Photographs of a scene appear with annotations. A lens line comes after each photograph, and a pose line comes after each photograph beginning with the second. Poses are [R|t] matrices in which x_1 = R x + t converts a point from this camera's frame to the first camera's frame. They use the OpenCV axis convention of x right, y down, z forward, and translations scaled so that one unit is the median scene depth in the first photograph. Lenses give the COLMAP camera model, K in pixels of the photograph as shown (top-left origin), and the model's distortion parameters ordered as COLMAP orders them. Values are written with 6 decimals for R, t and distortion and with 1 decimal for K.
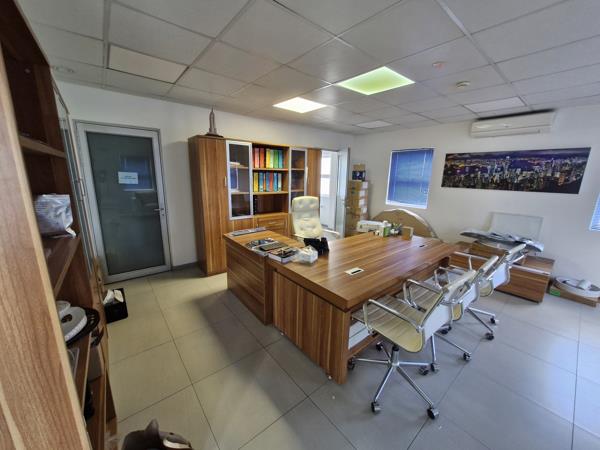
lens RADIAL K [[233.6, 0, 299.3], [0, 233.6, 225.3], [0, 0, 1]] dist [0.003152, -0.000126]
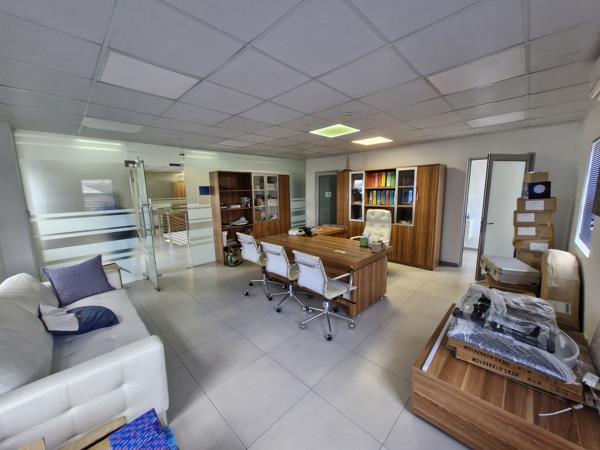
lens RADIAL K [[233.6, 0, 299.2], [0, 233.6, 225.2], [0, 0, 1]] dist [0.003152, -0.000126]
pose [[0.114490, 0.136990, -0.983934, 1.229987], [-0.182059, 0.976565, 0.114779, -0.110218], [0.976599, 0.165993, 0.136748, 0.441775]]
